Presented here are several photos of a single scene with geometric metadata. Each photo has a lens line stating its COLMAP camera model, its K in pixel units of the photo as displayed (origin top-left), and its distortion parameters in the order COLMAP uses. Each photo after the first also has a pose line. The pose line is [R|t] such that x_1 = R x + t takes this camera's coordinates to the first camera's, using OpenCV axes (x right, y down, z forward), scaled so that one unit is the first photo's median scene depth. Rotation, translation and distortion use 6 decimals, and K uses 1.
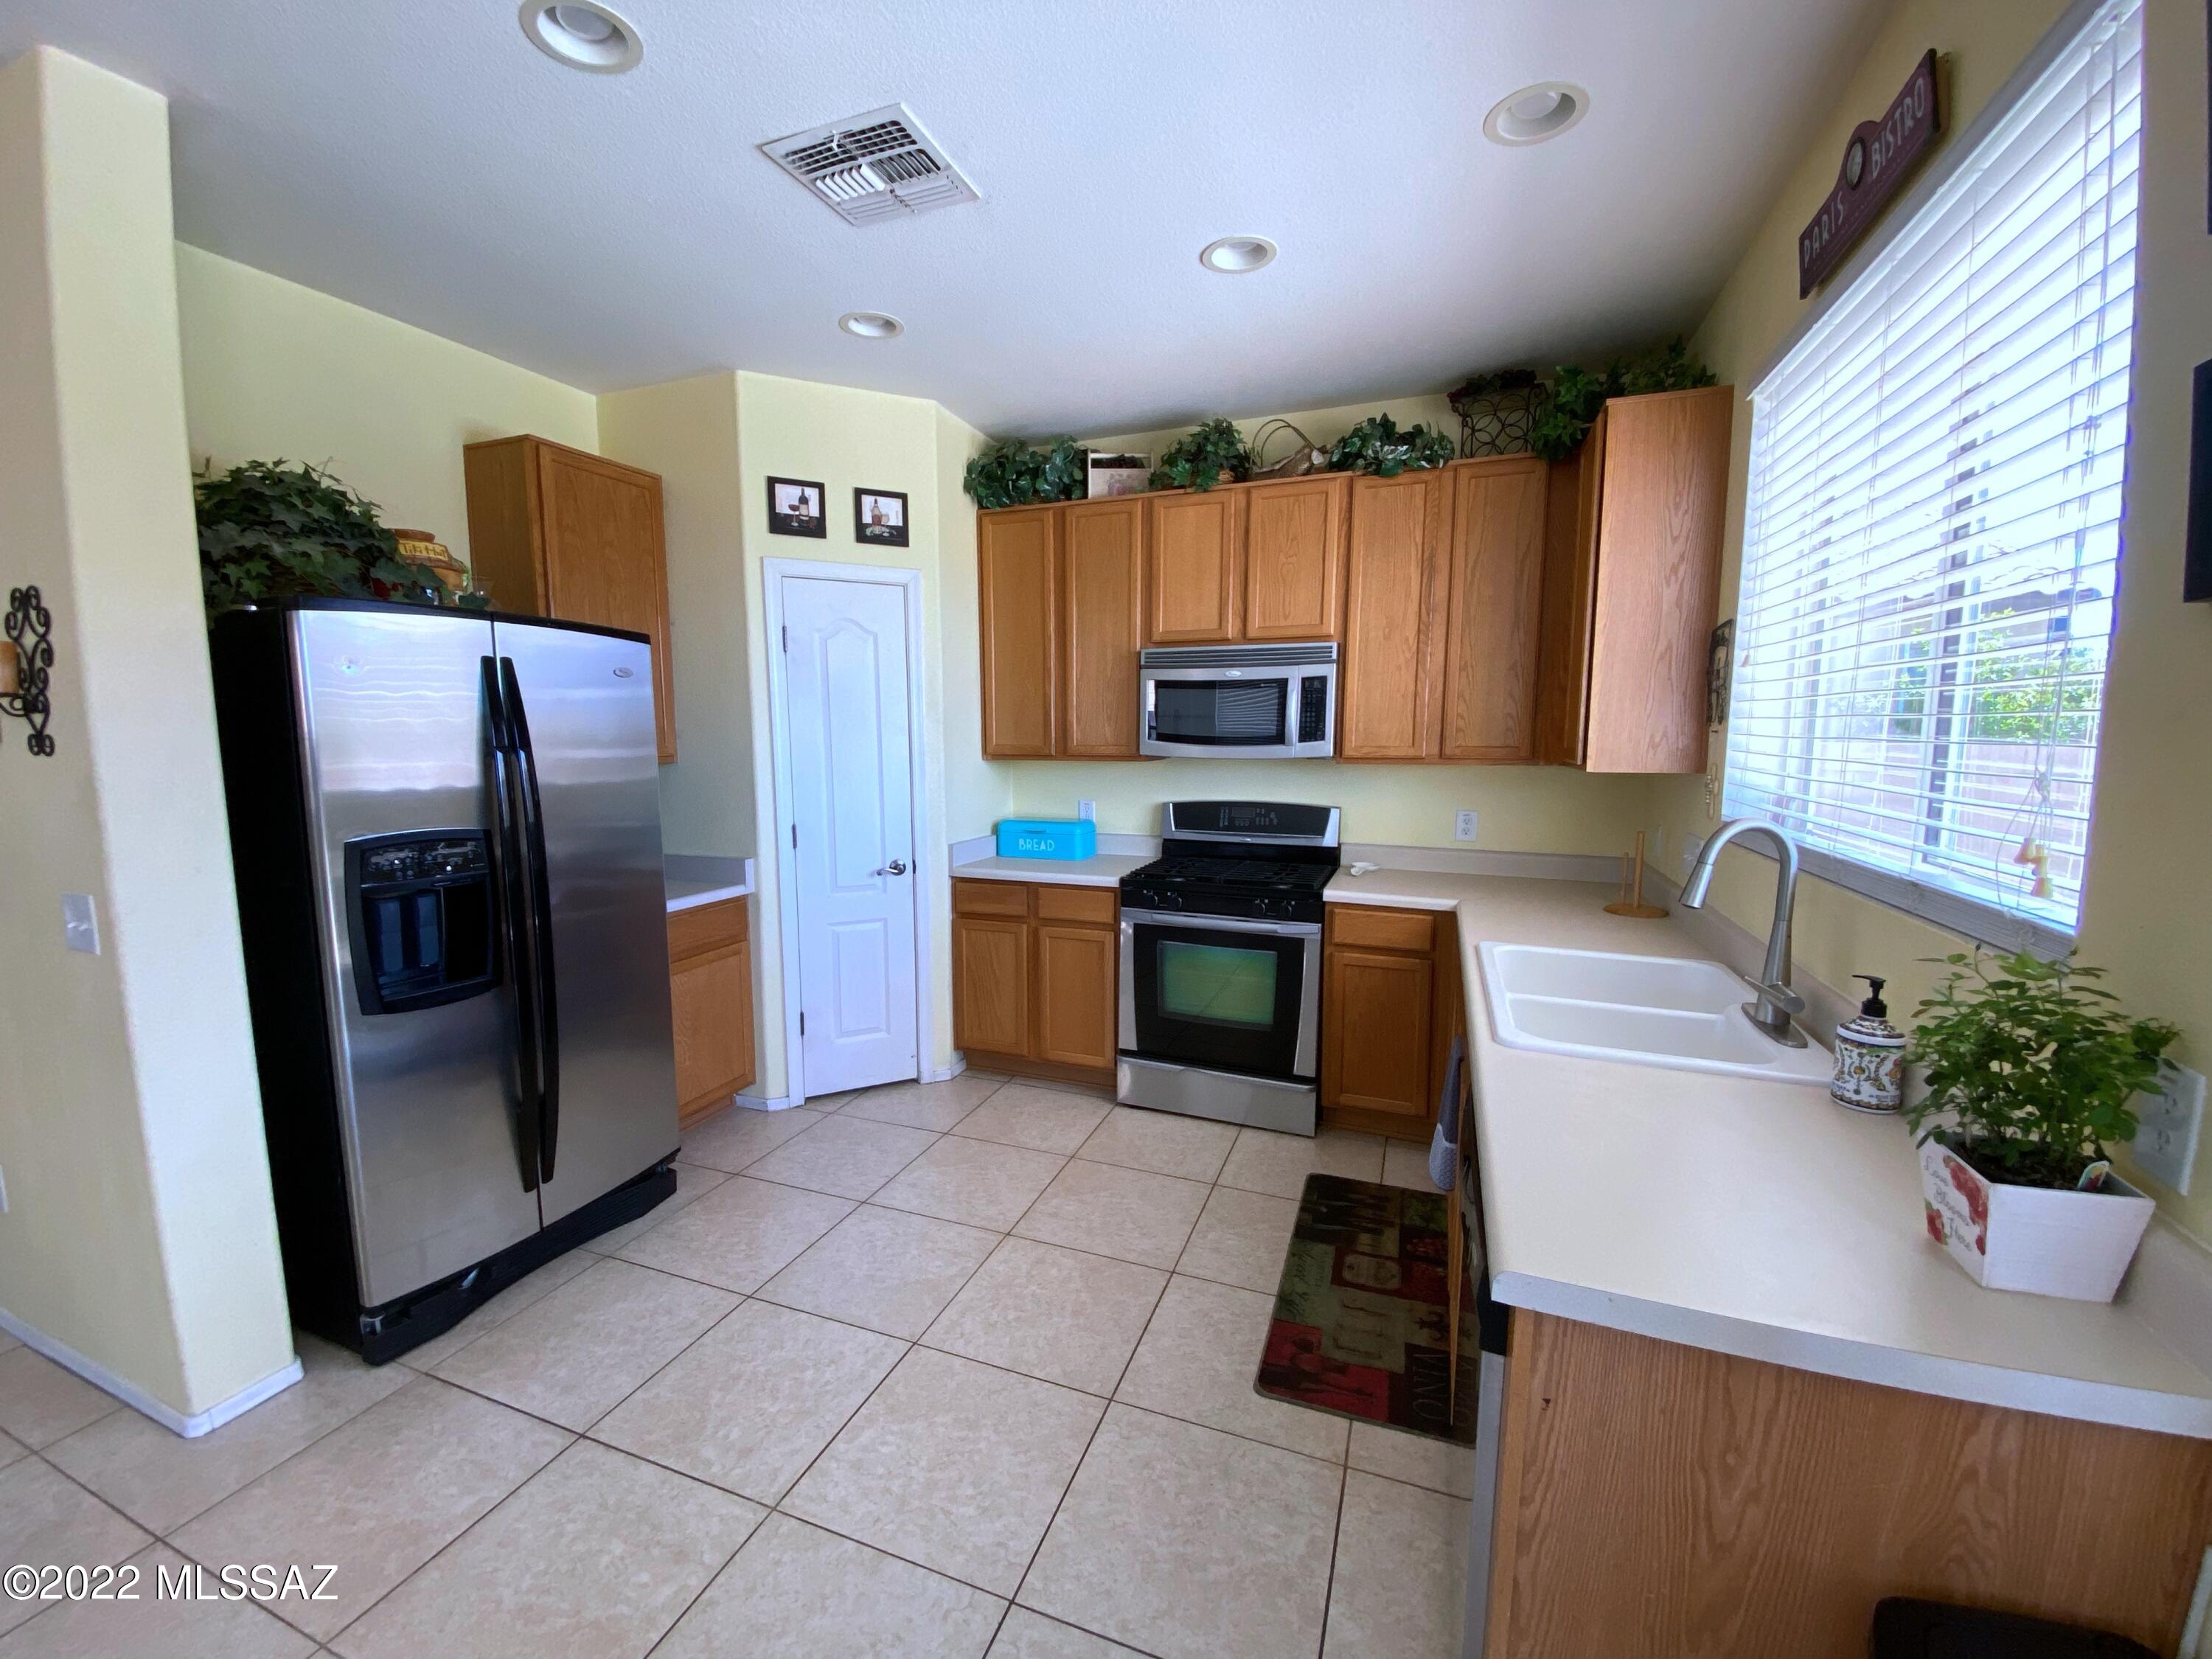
lens RADIAL K [[883.4, 0, 1111.1], [0, 883.4, 841.4], [0, 0, 1]] dist [0.087039, -0.000098]
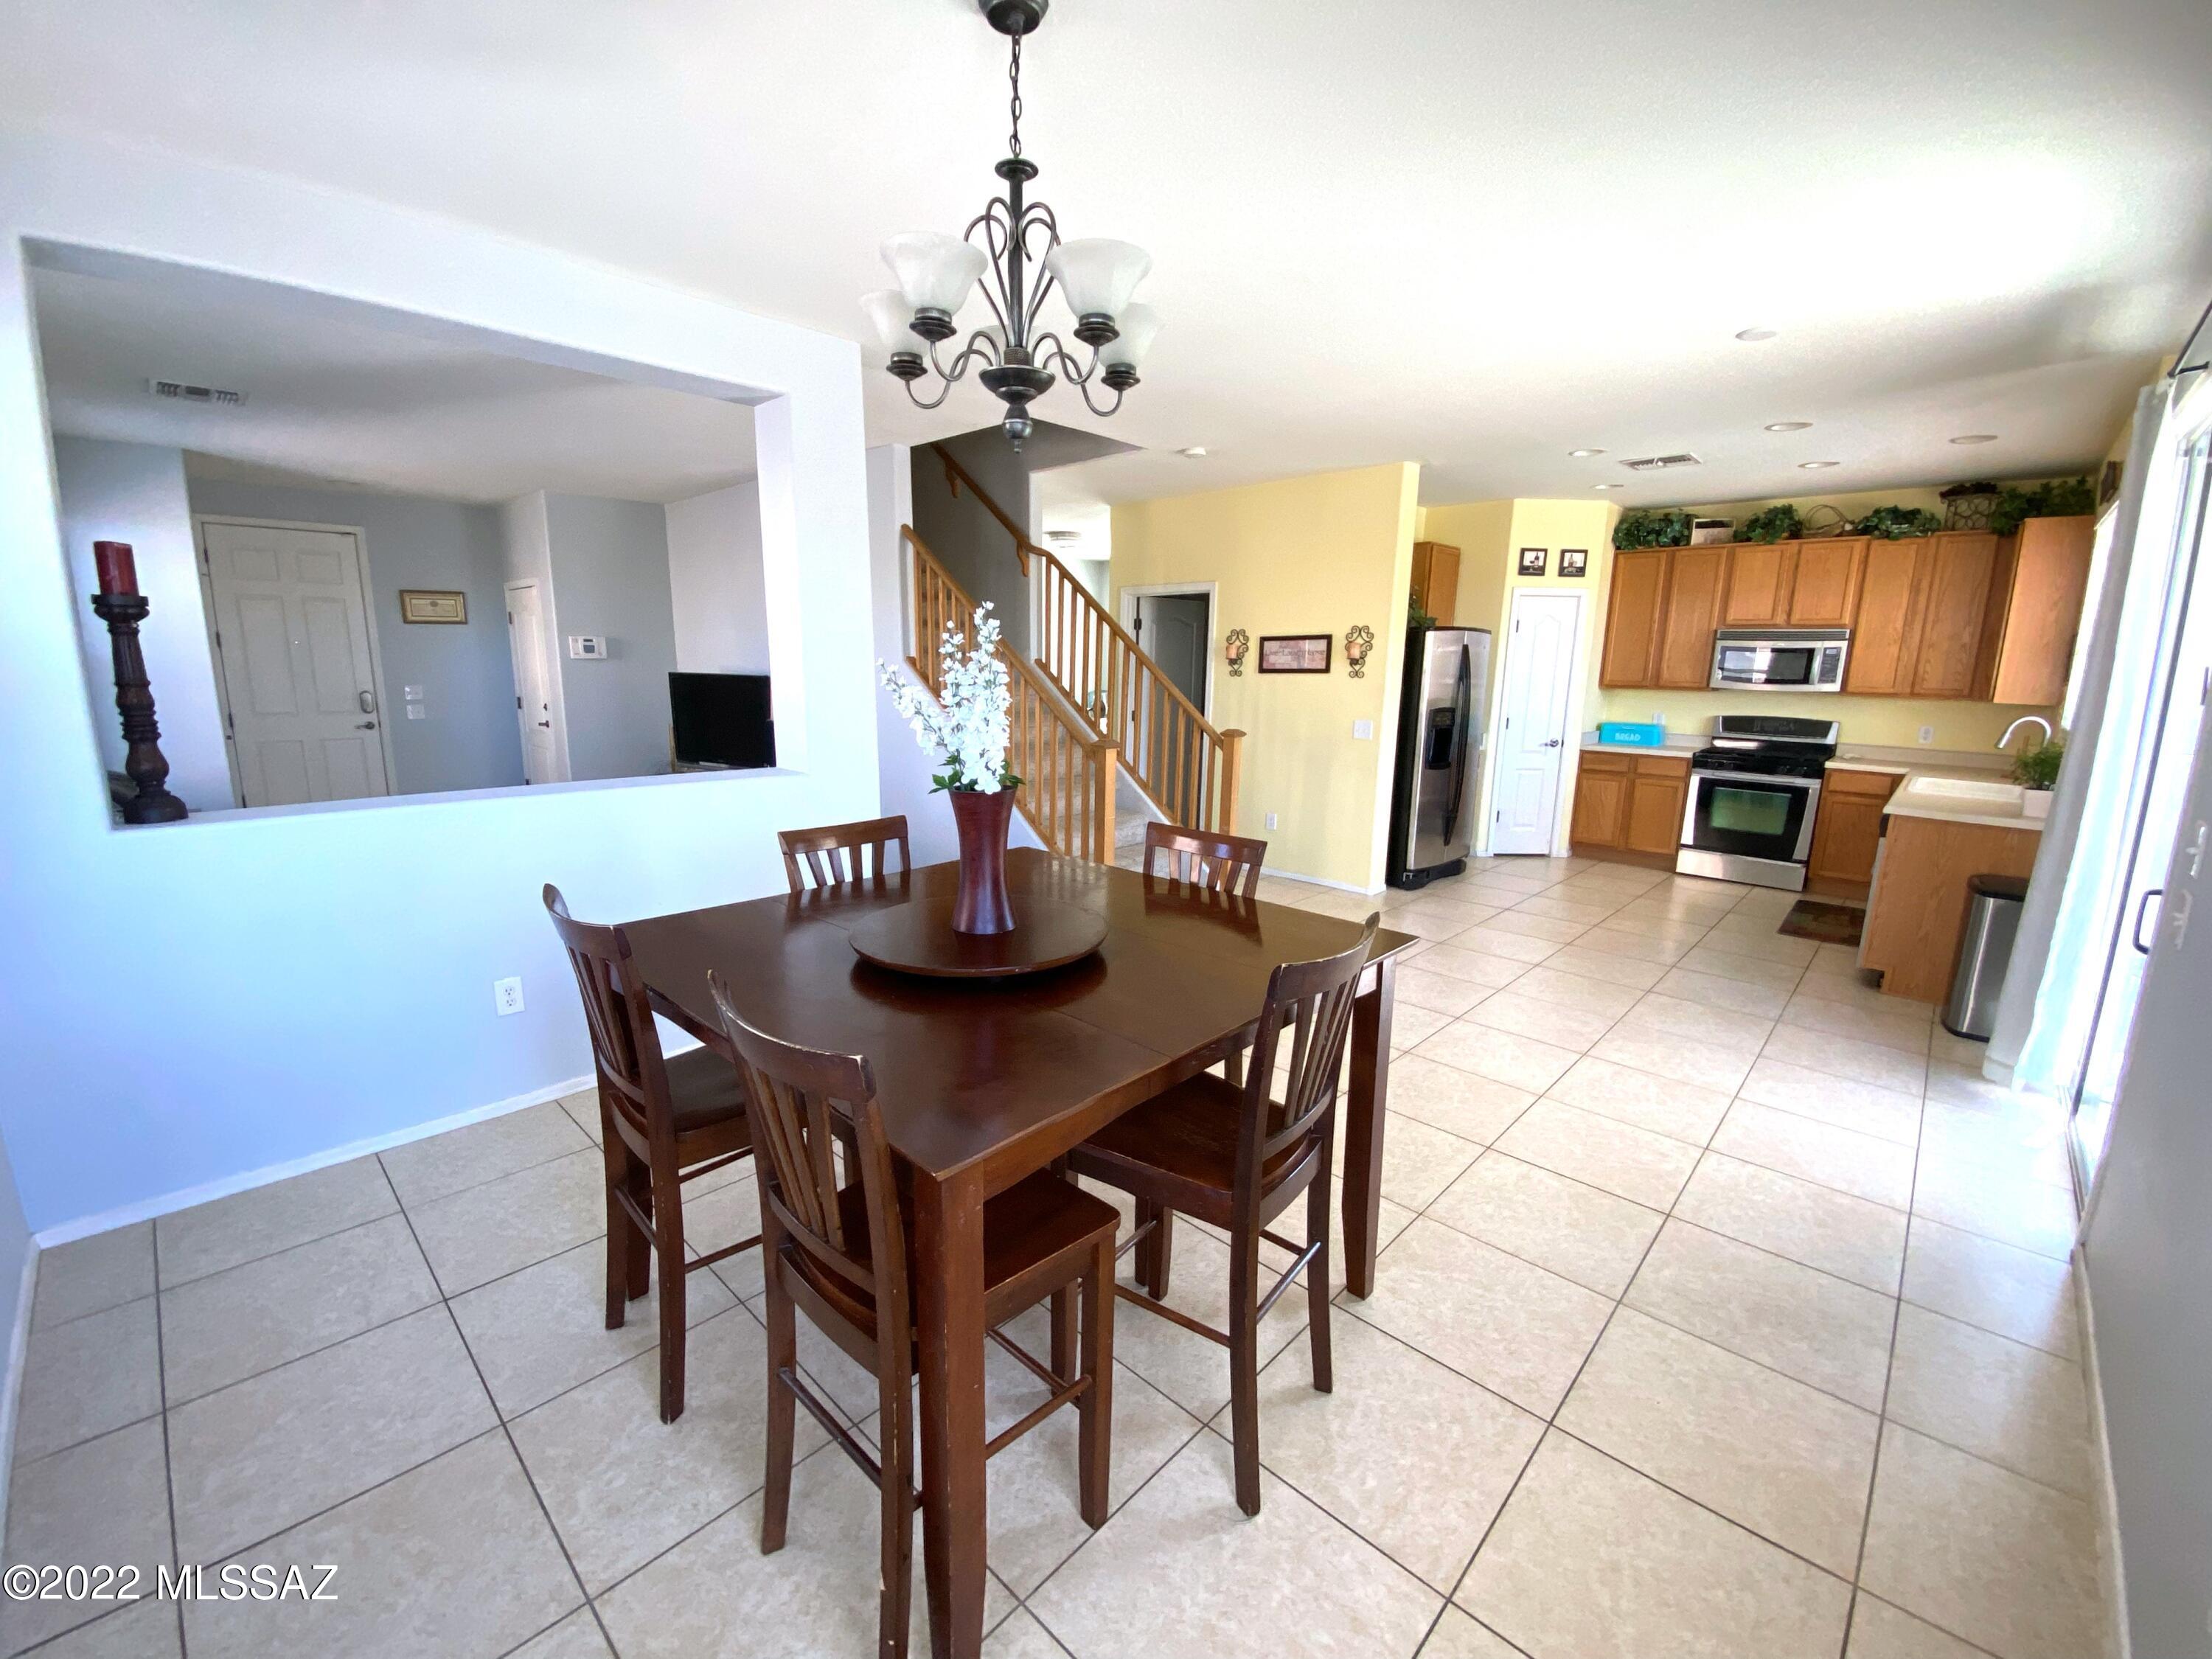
lens RADIAL K [[910.0, 0, 1113.9], [0, 910.0, 835.6], [0, 0, 1]] dist [0.000167, -0.000405]
pose [[0.920552, 0.090522, -0.379987, -0.373482], [-0.065153, 0.994733, 0.079129, 0.143564], [0.385148, -0.048085, 0.921601, -1.268589]]
